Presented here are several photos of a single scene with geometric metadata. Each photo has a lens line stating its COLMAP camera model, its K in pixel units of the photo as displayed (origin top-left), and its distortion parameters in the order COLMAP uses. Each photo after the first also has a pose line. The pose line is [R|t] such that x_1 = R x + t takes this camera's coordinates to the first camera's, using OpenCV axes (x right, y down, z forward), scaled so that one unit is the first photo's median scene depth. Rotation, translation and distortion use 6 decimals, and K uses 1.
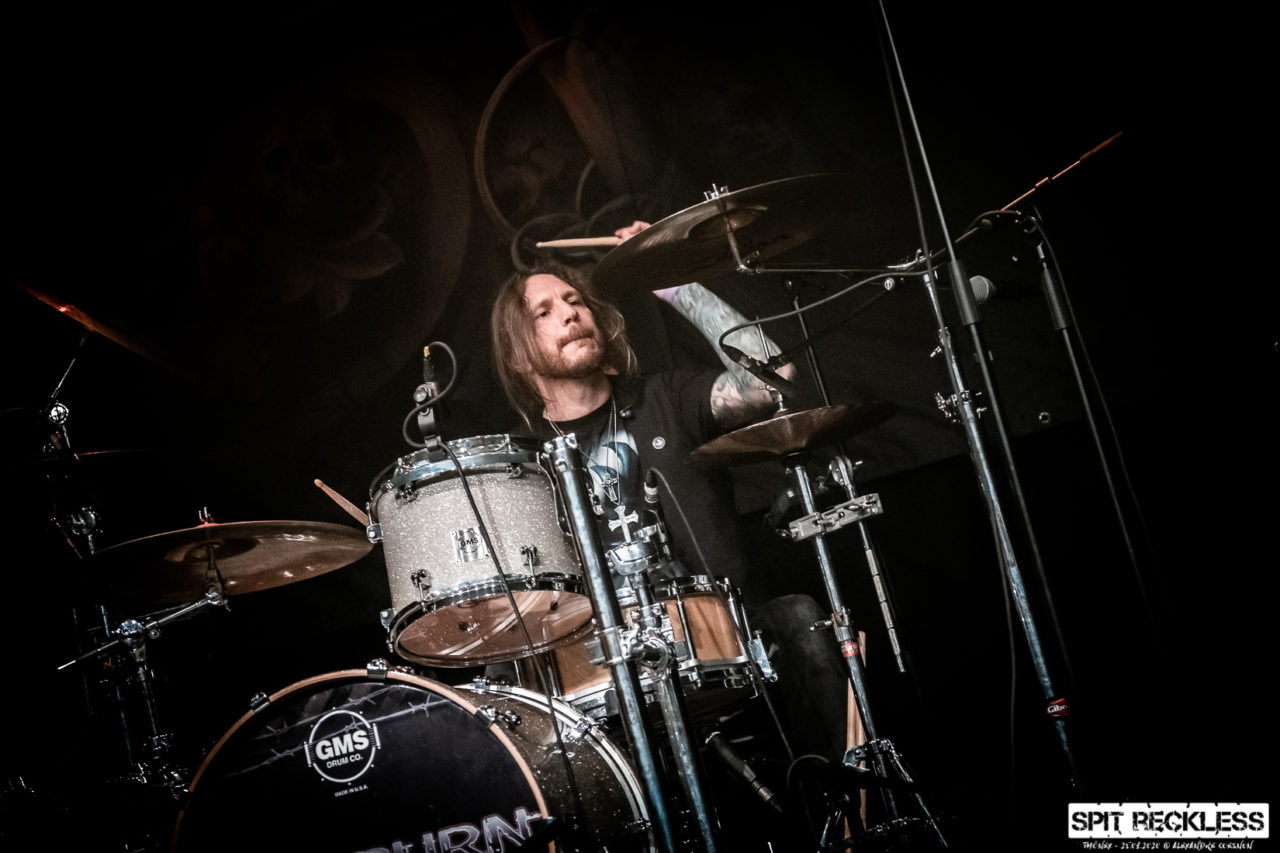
lens RADIAL K [[2830.8, 0, 635.4], [0, 2830.8, 425.3], [0, 0, 1]] dist [0.100459, 0.000000]
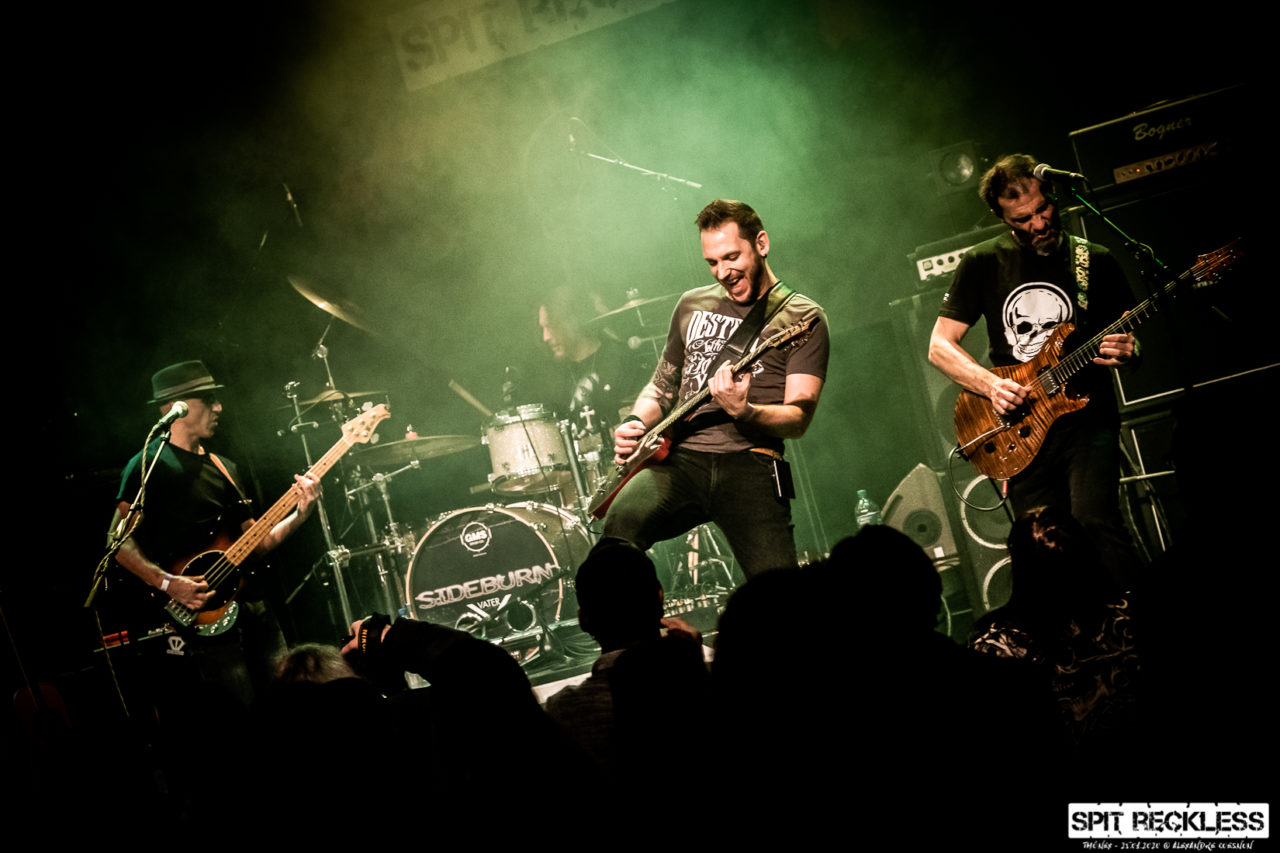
lens RADIAL K [[4004.6, 0, 640.5], [0, 4004.6, 425.9], [0, 0, 1]] dist [0.188843, 0.000000]
pose [[0.999838, 0.002715, -0.017804, 0.099951], [0.000085, 0.987850, 0.155413, -0.511632], [0.018010, -0.155389, 0.987689, -2.372579]]
